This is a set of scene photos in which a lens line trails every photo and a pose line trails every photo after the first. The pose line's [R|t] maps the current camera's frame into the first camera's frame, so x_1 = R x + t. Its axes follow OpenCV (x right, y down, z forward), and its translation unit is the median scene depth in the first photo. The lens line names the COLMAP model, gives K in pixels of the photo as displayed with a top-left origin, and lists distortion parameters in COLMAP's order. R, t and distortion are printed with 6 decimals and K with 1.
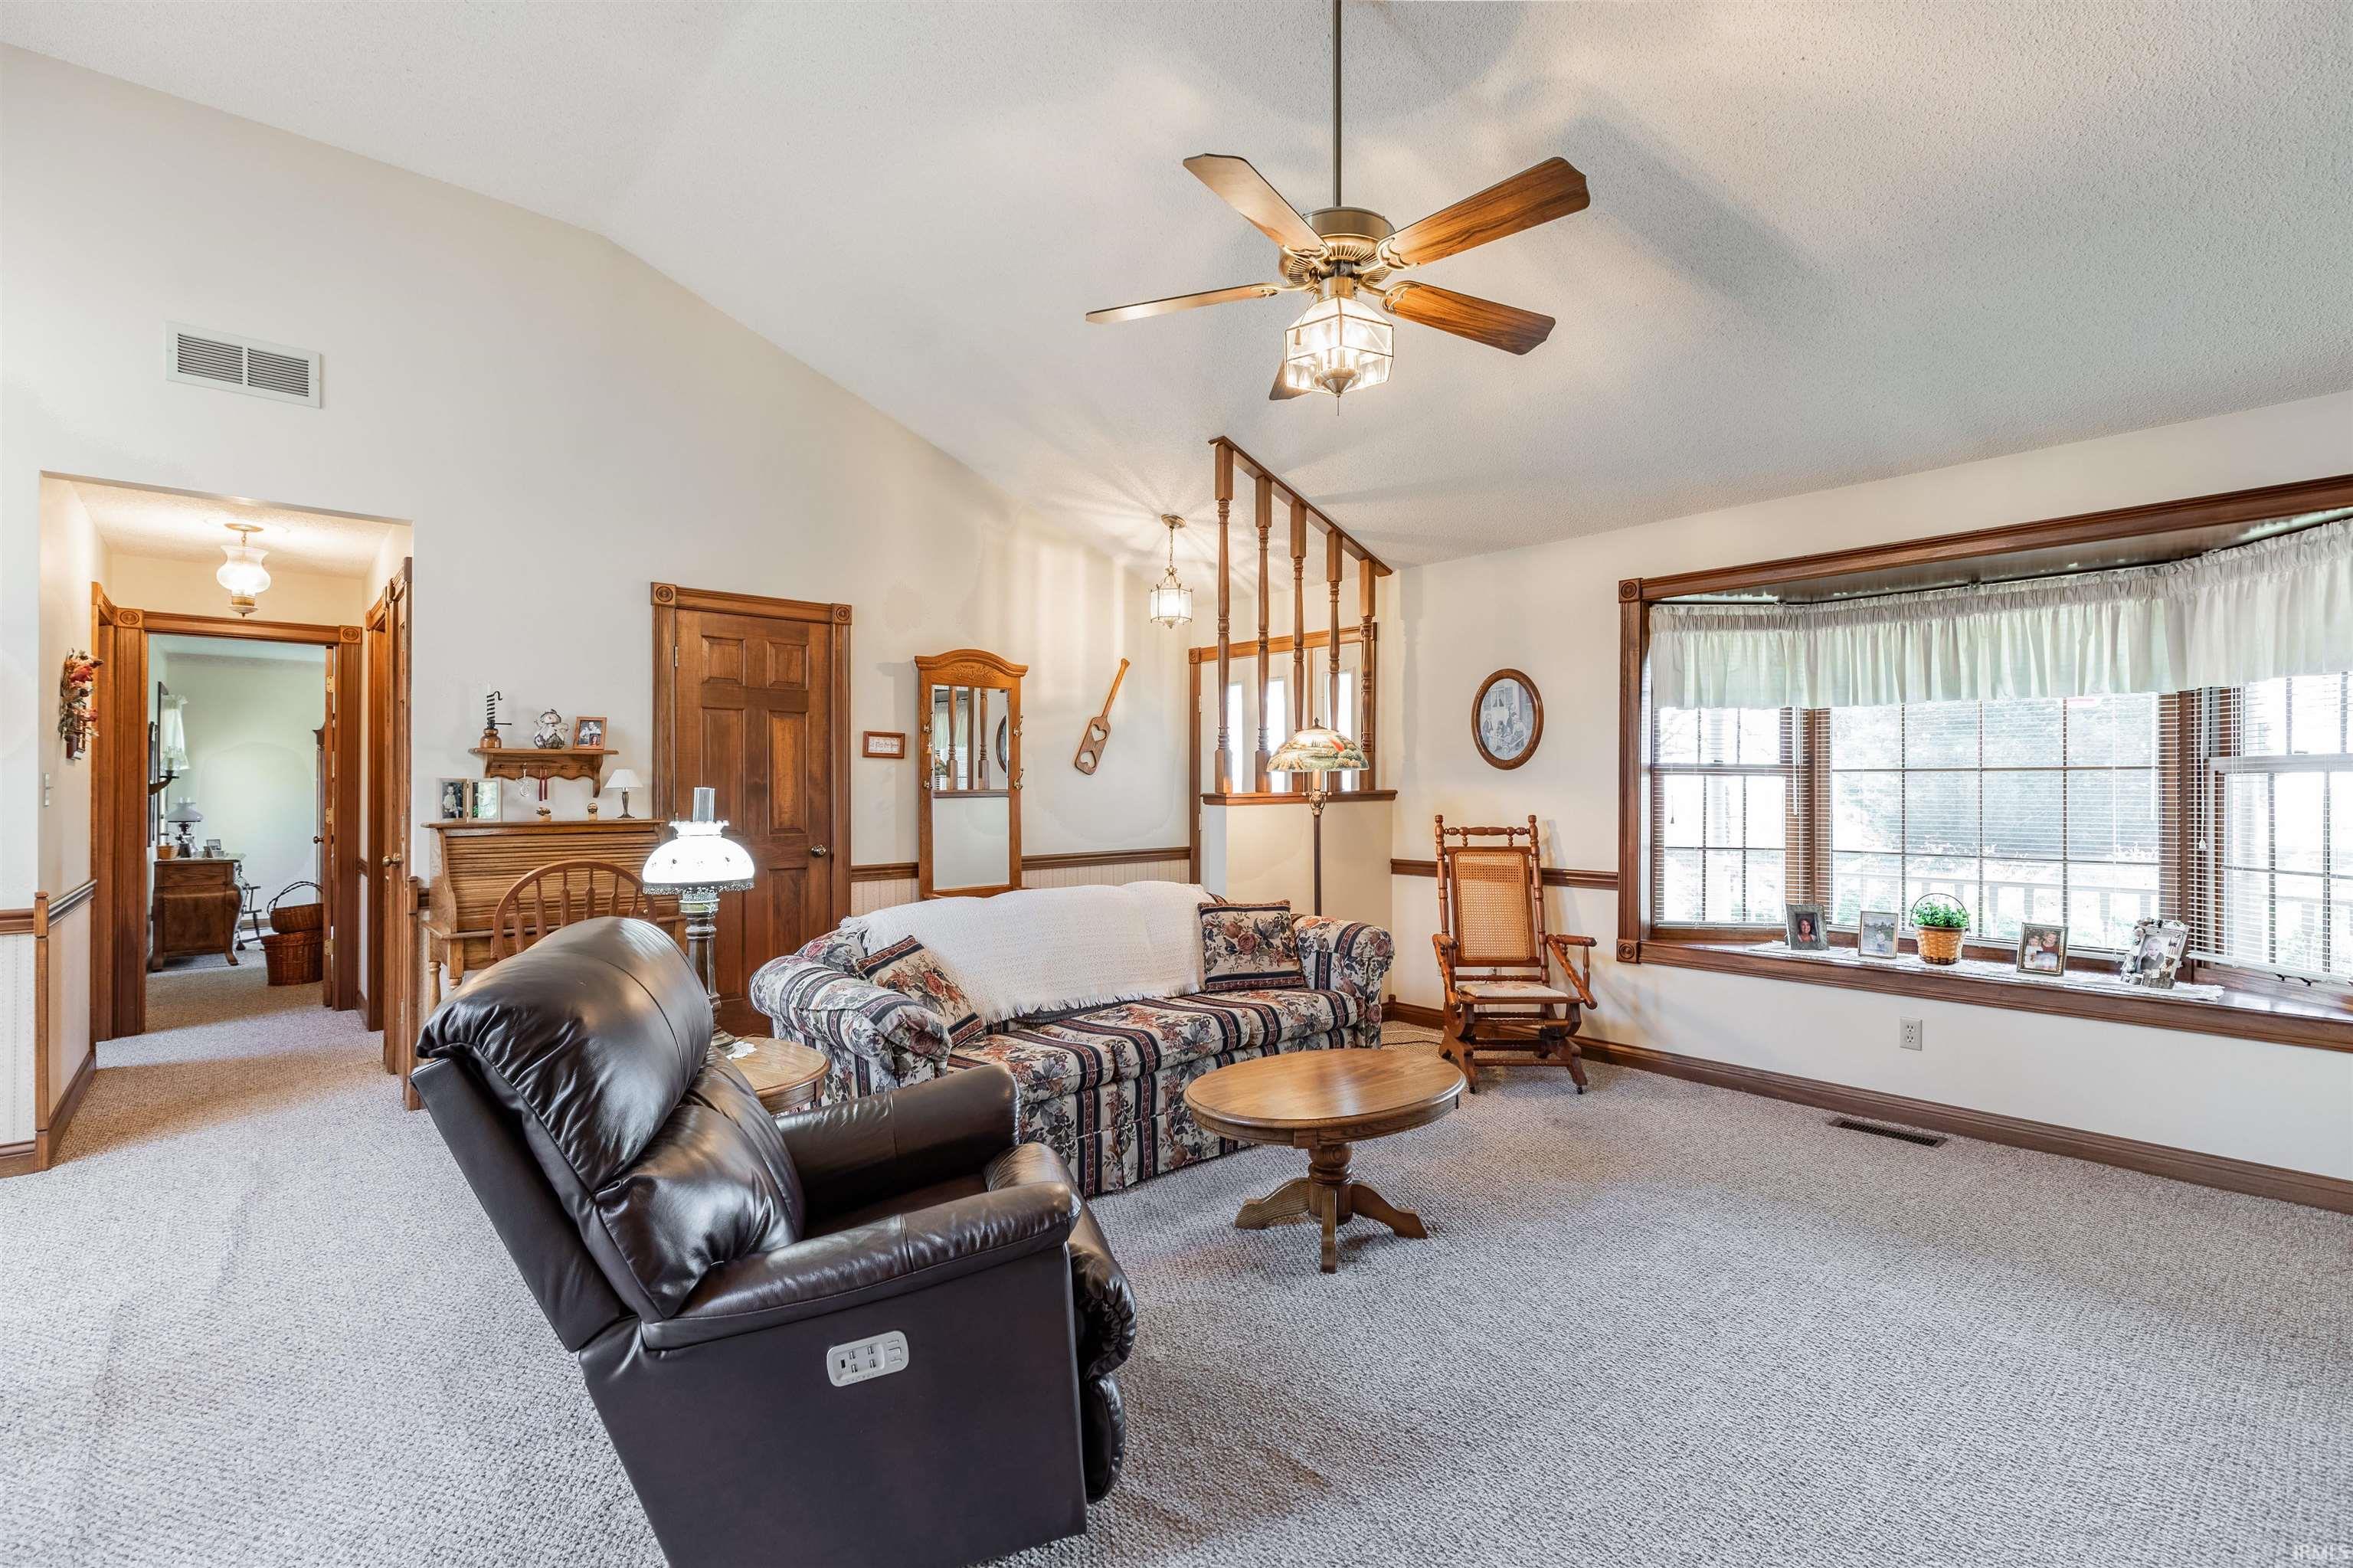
lens RADIAL K [[1058.6, 0, 1223.2], [0, 1058.6, 782.1], [0, 0, 1]] dist [0.000381, 0.000218]
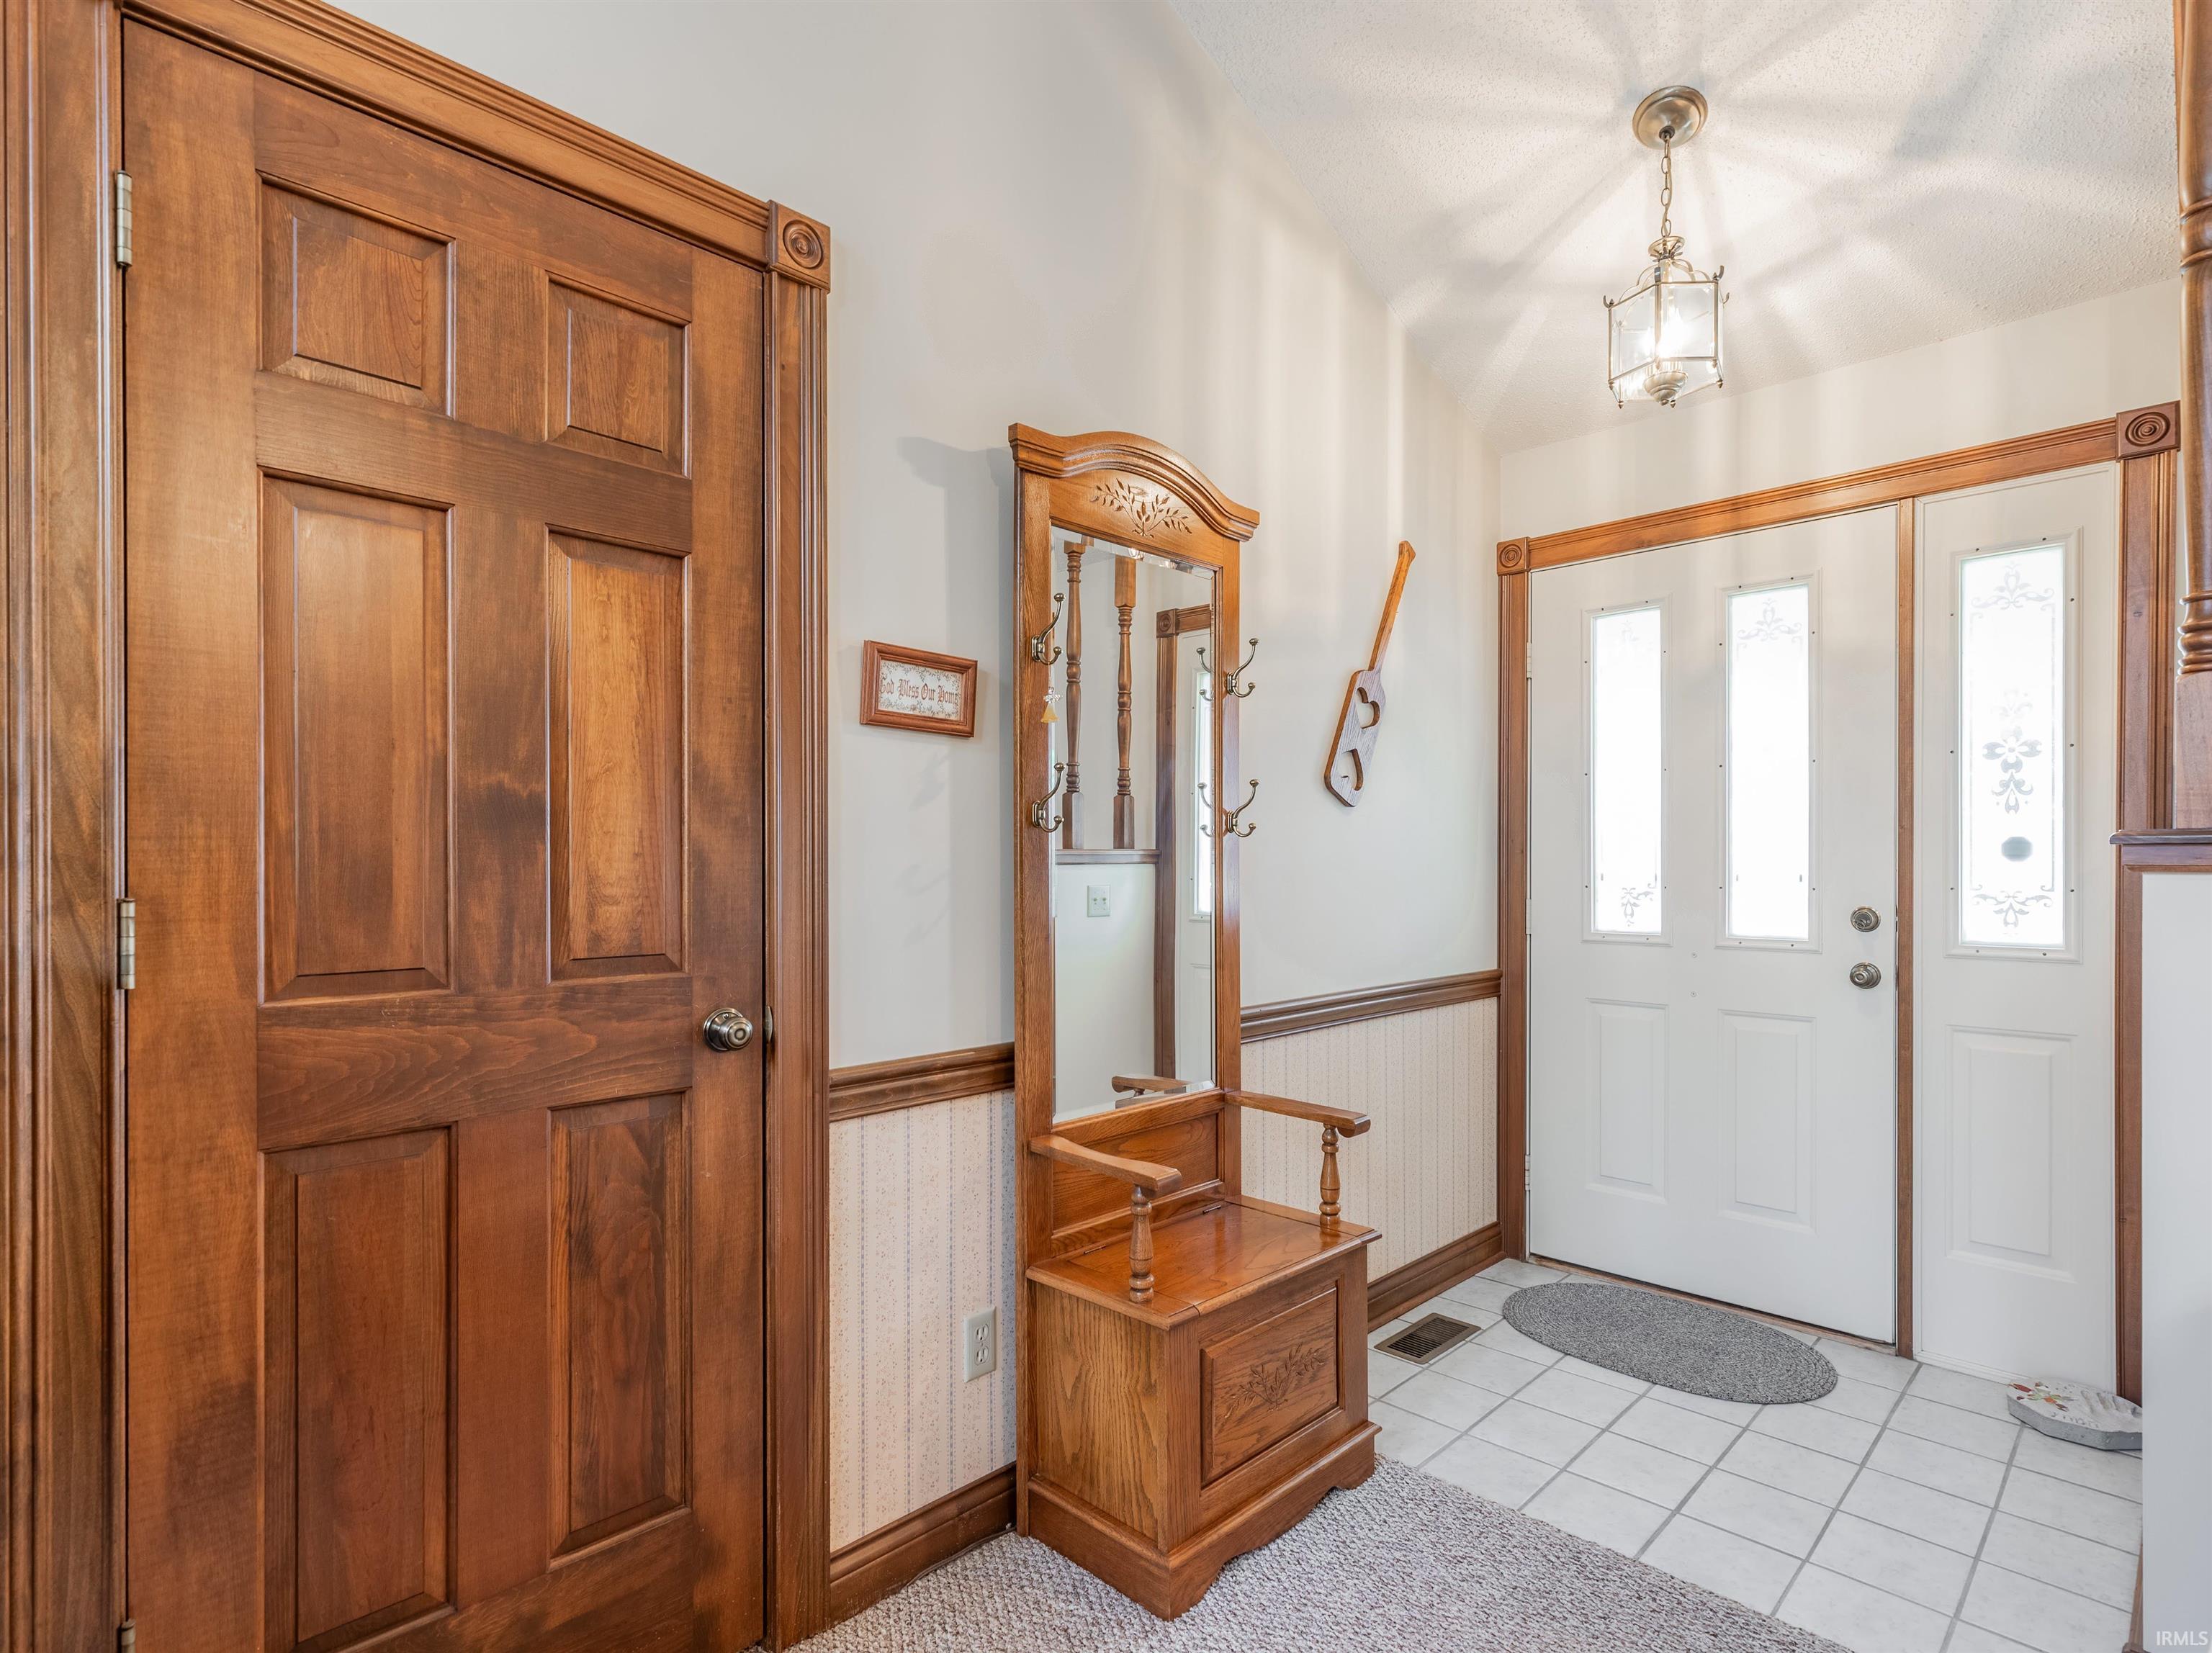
lens RADIAL K [[1110.5, 0, 1130.7], [0, 1110.5, 868.0], [0, 0, 1]] dist [0.003231, 0.000454]
pose [[0.998652, -0.000281, 0.051897, -0.284553], [0.000233, 1.000000, 0.000930, 0.019673], [-0.051897, -0.000917, 0.998652, 0.681869]]
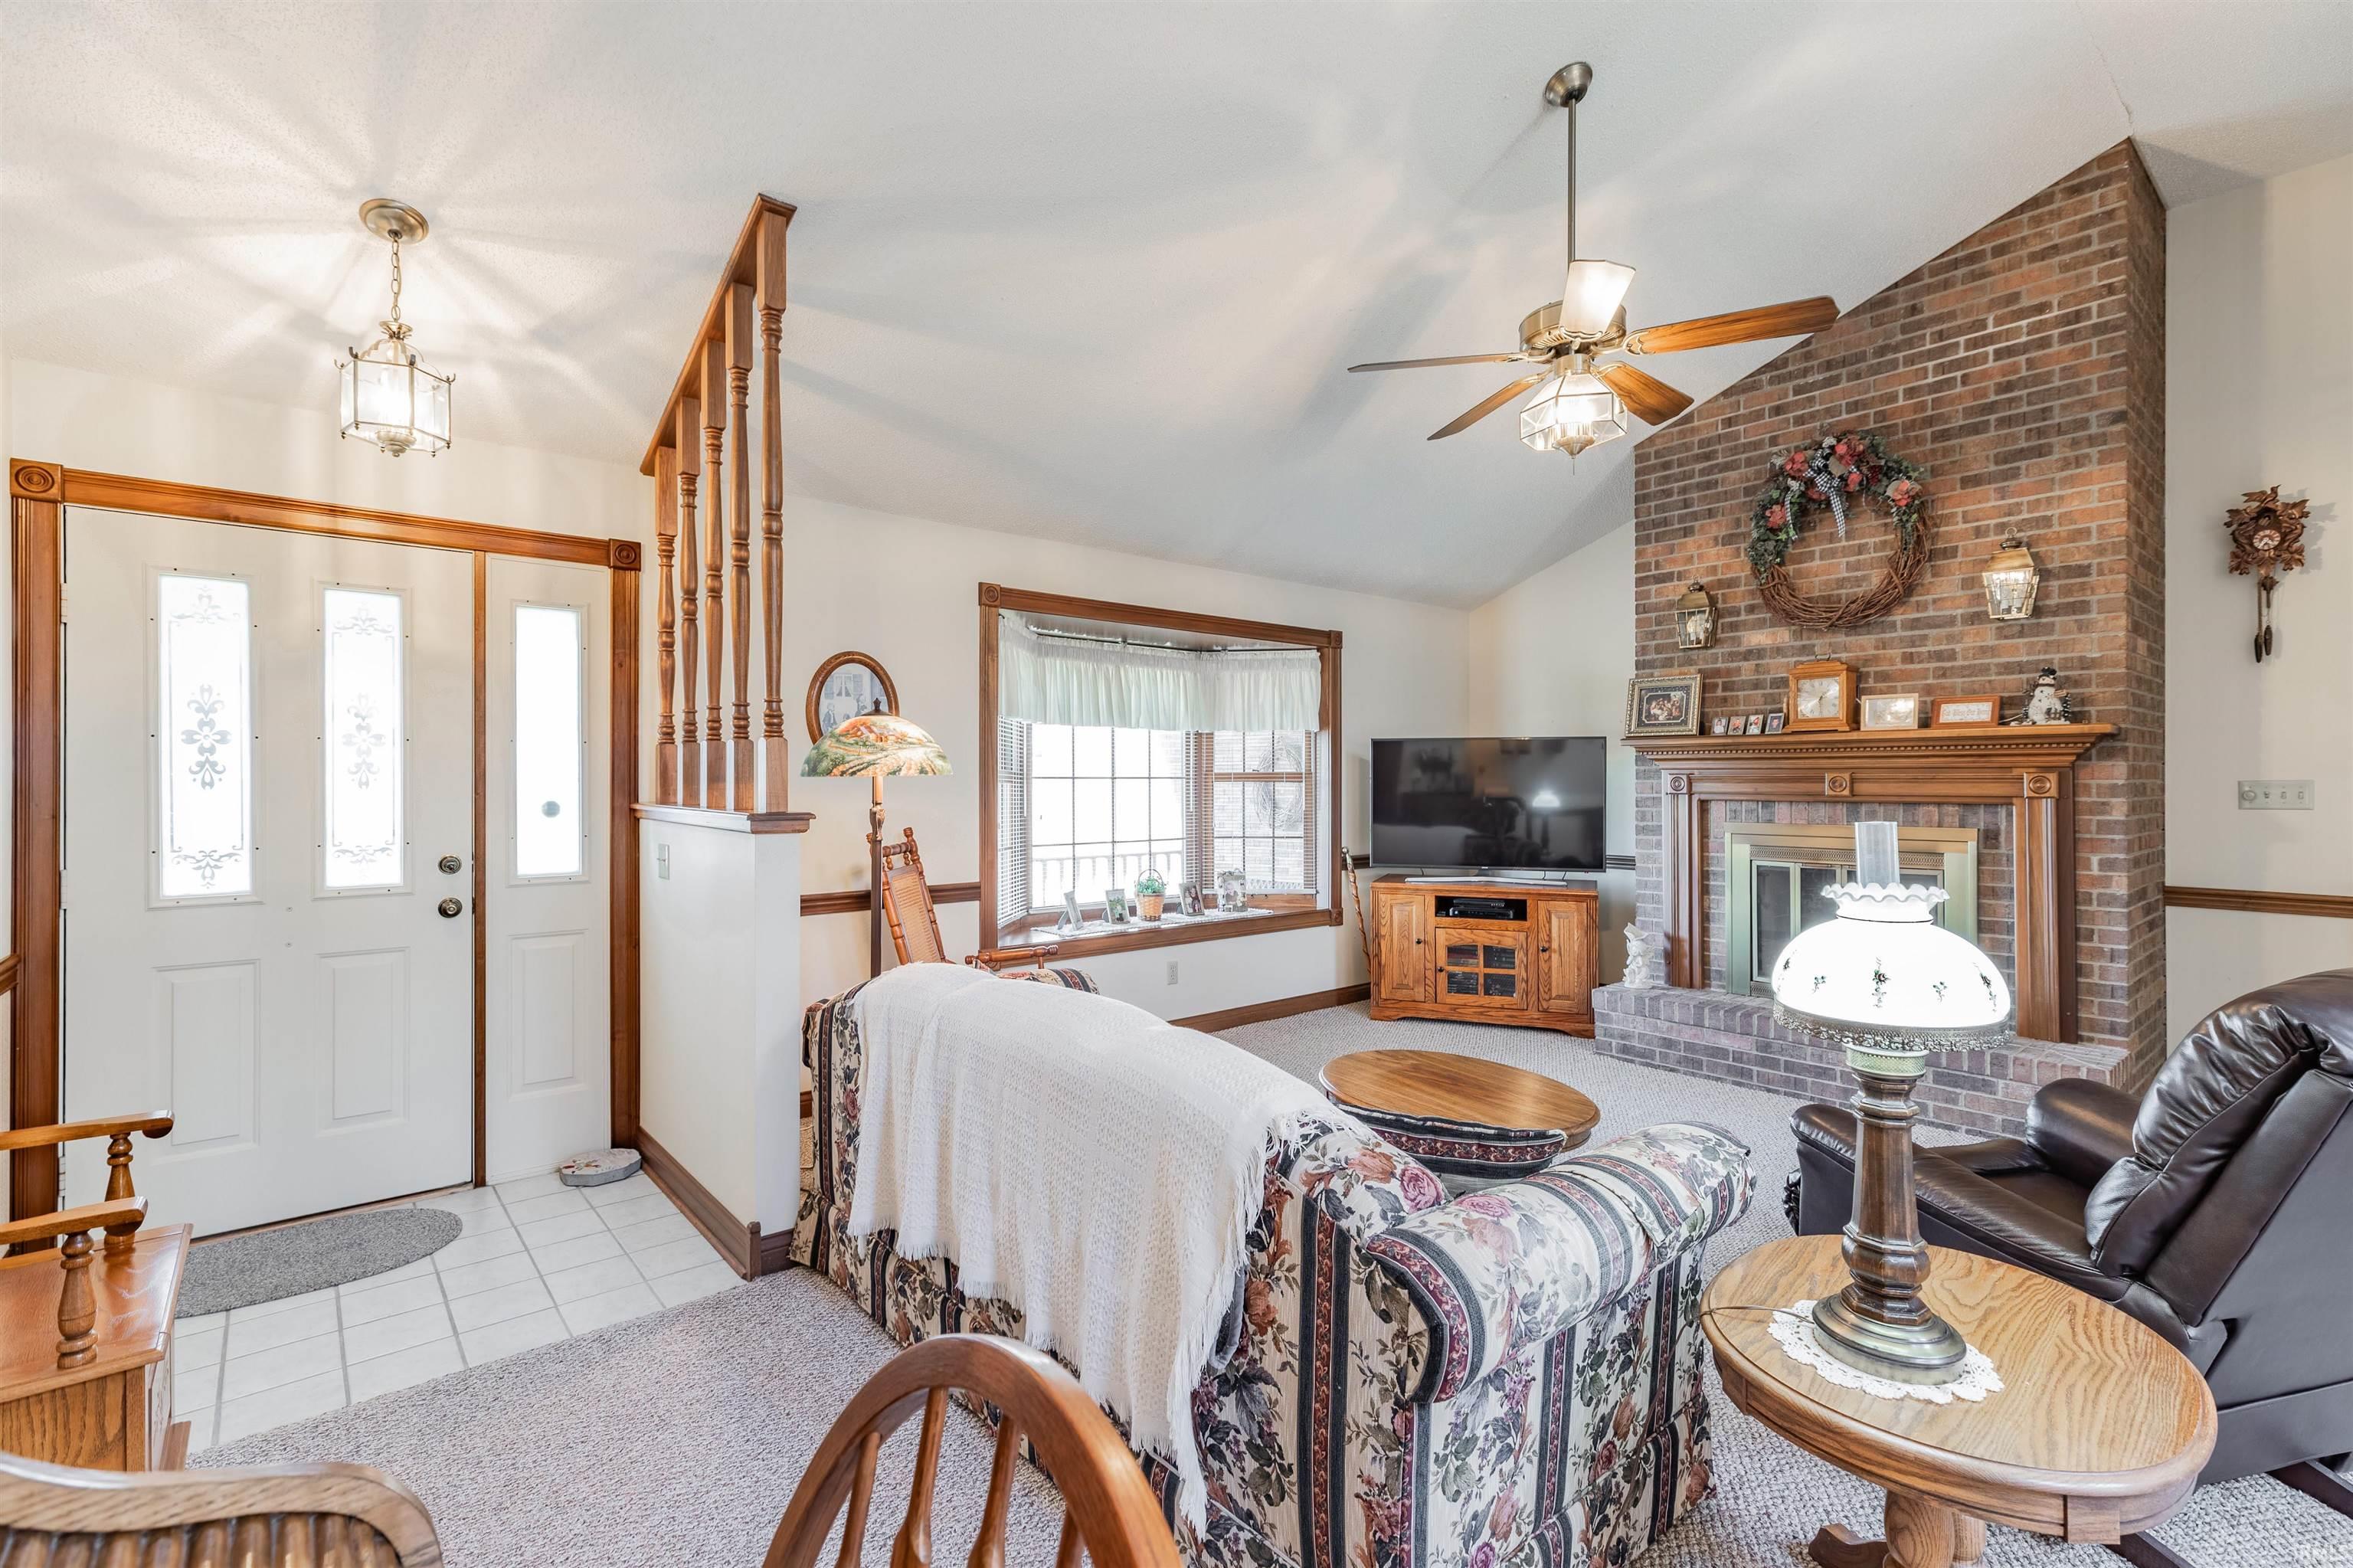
lens RADIAL K [[1058.6, 0, 1223.2], [0, 1058.6, 782.1], [0, 0, 1]] dist [0.000381, 0.000218]
pose [[0.008811, -0.000588, 0.999961, -0.553749], [0.002704, 0.999996, 0.000564, -0.004896], [-0.999958, 0.002699, 0.008812, 0.706920]]
